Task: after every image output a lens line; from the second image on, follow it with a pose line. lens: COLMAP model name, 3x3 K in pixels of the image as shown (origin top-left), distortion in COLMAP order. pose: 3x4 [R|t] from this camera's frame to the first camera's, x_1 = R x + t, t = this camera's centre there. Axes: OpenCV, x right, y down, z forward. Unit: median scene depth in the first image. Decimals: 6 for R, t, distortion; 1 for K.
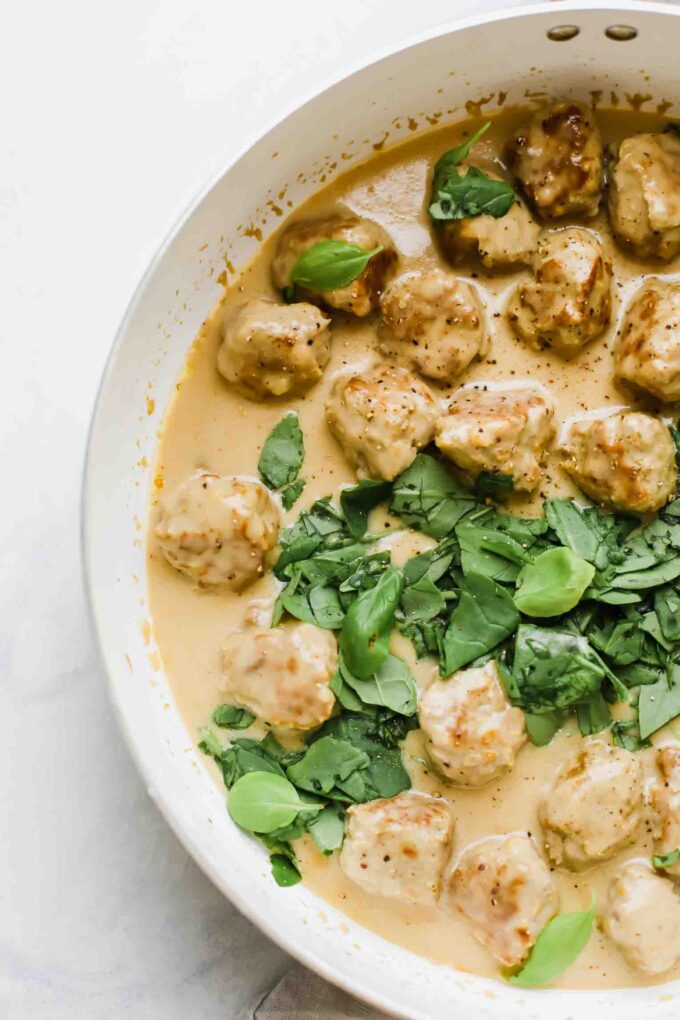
lens RADIAL K [[1966.4, 0, 314.0], [0, 1966.4, 512.2], [0, 0, 1]] dist [0.026305, -2.549858]
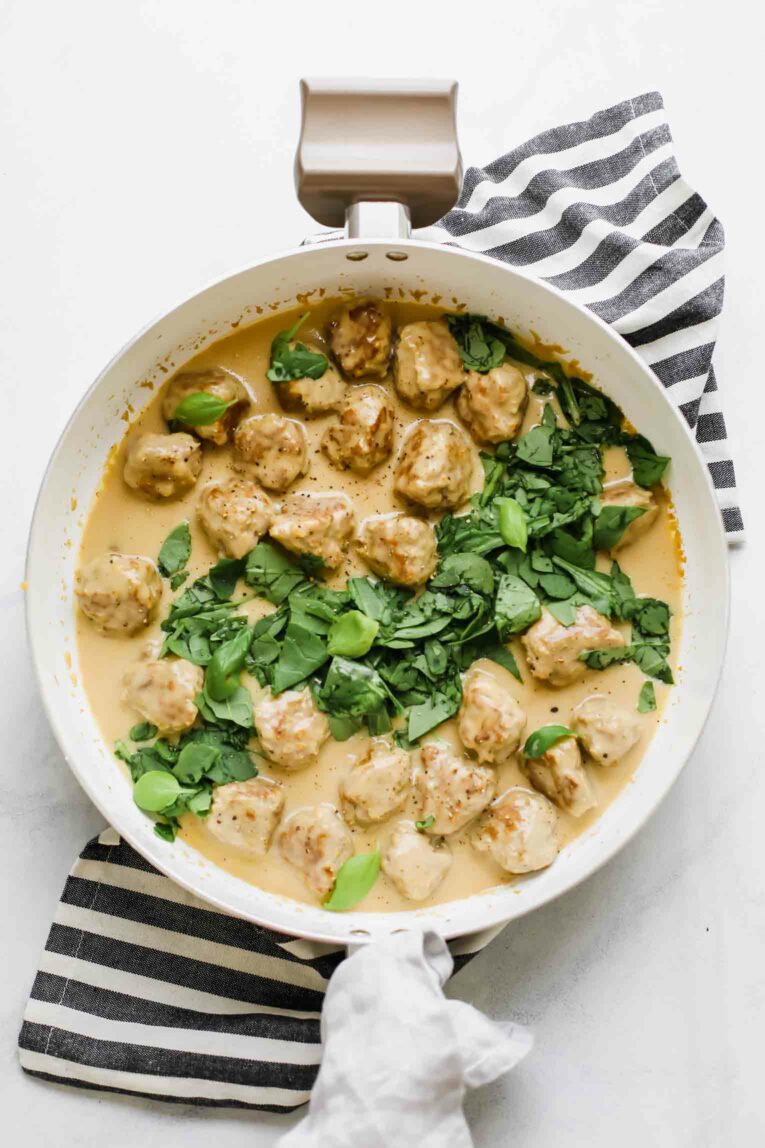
lens RADIAL K [[2213.1, 0, 353.3], [0, 2213.1, 576.5], [0, 0, 1]] dist [0.026305, -2.549858]
pose [[0.998406, 0.011591, 0.055244, 0.033418], [-0.010720, 0.999814, -0.016034, 0.021374], [-0.055419, 0.015417, 0.998344, -0.629994]]
